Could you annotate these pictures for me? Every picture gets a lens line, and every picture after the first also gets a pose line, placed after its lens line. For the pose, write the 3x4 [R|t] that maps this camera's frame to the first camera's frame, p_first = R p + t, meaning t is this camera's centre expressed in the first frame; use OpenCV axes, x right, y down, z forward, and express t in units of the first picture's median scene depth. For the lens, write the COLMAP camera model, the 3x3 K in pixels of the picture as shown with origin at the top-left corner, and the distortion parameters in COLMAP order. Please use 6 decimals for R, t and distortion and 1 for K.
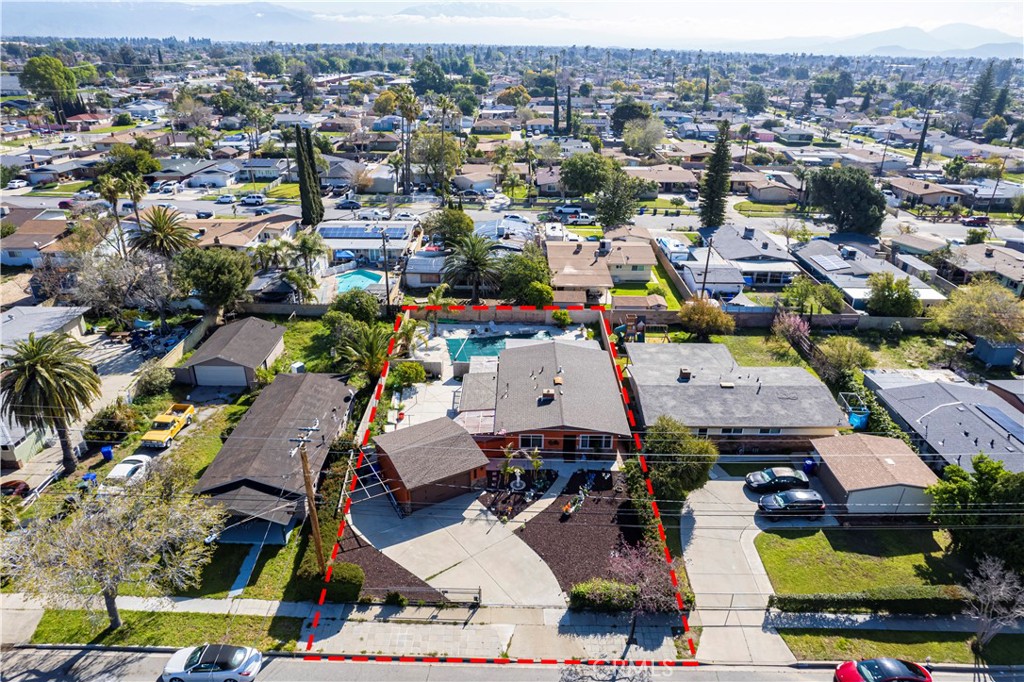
lens RADIAL K [[644.9, 0, 516.7], [0, 644.9, 337.0], [0, 0, 1]] dist [-0.076851, 0.065097]
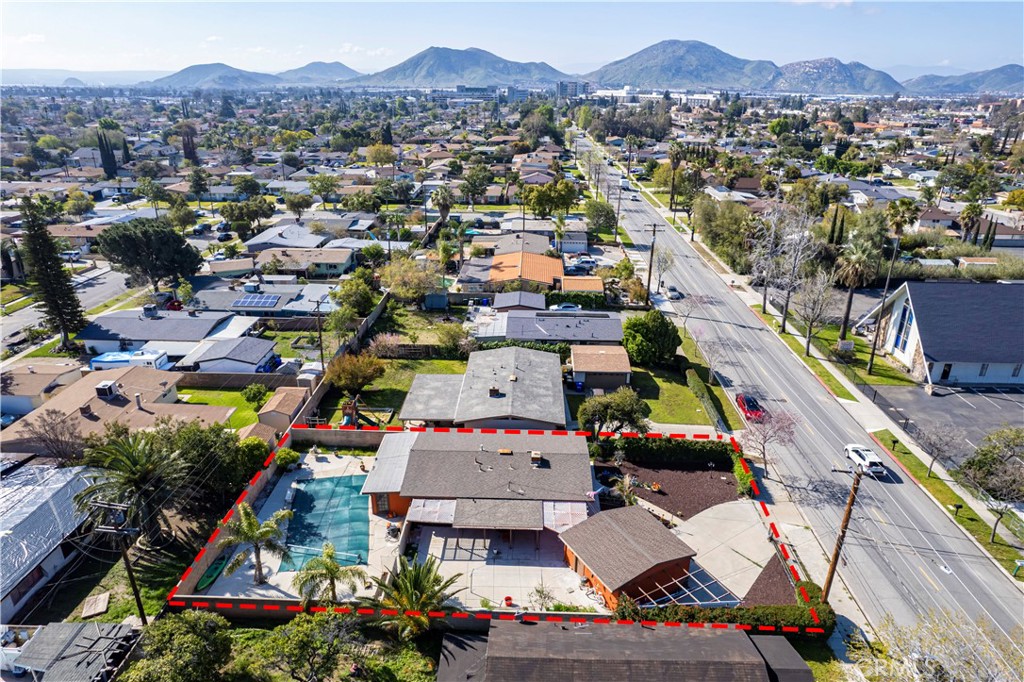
lens RADIAL K [[644.9, 0, 516.7], [0, 644.9, 337.0], [0, 0, 1]] dist [-0.076851, 0.065097]
pose [[0.029616, -0.380821, 0.924175, -0.765609], [0.409218, 0.848166, 0.336386, -0.398952], [-0.911956, 0.368226, 0.180958, 0.740022]]
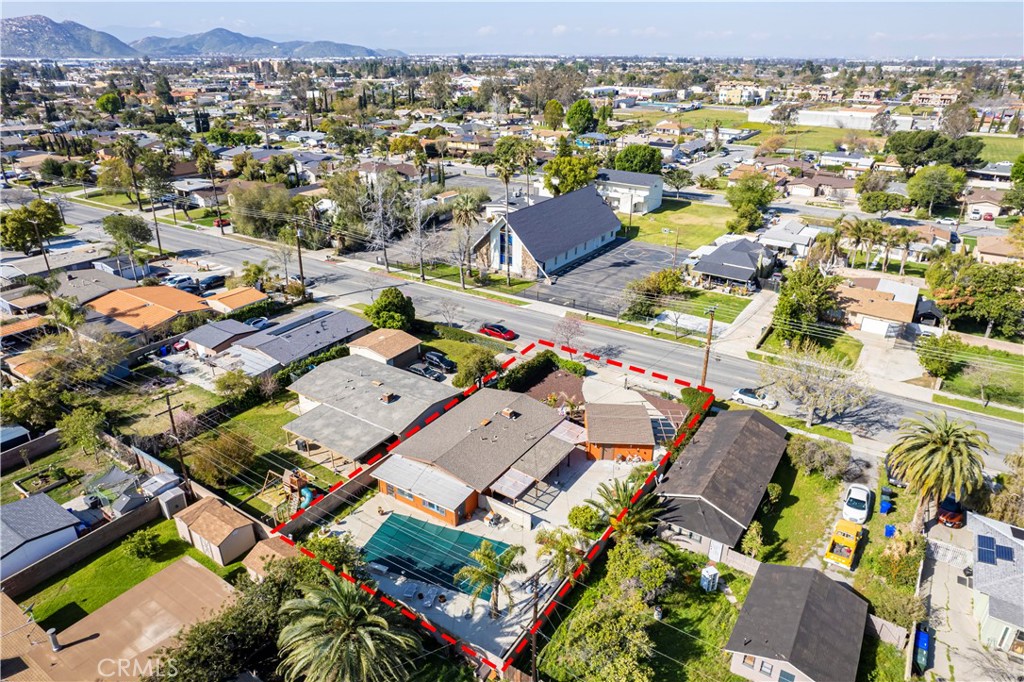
lens RADIAL K [[644.9, 0, 516.7], [0, 644.9, 337.0], [0, 0, 1]] dist [-0.076851, 0.065097]
pose [[-0.834003, -0.240767, 0.496458, -0.500430], [0.215483, 0.686191, 0.694773, -0.803269], [-0.507943, 0.686421, -0.520404, 1.450526]]
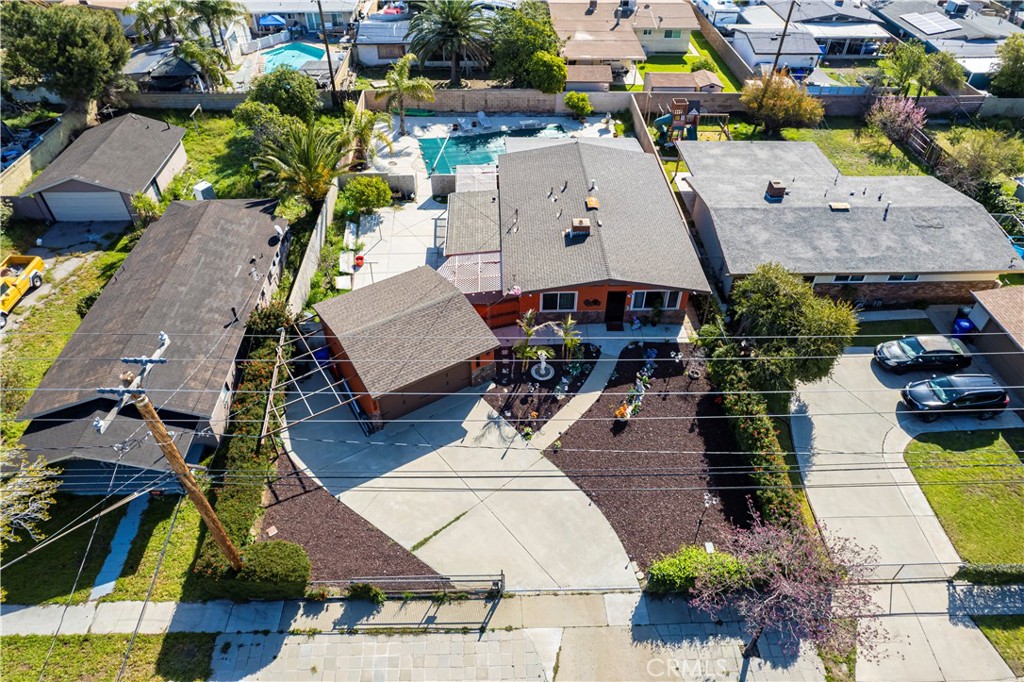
lens RADIAL K [[644.9, 0, 516.7], [0, 644.9, 337.0], [0, 0, 1]] dist [-0.076851, 0.065097]
pose [[0.999074, -0.028420, 0.032306, -0.038851], [0.017040, 0.950764, 0.309446, -0.007348], [-0.039510, -0.308608, 0.950368, 0.330578]]
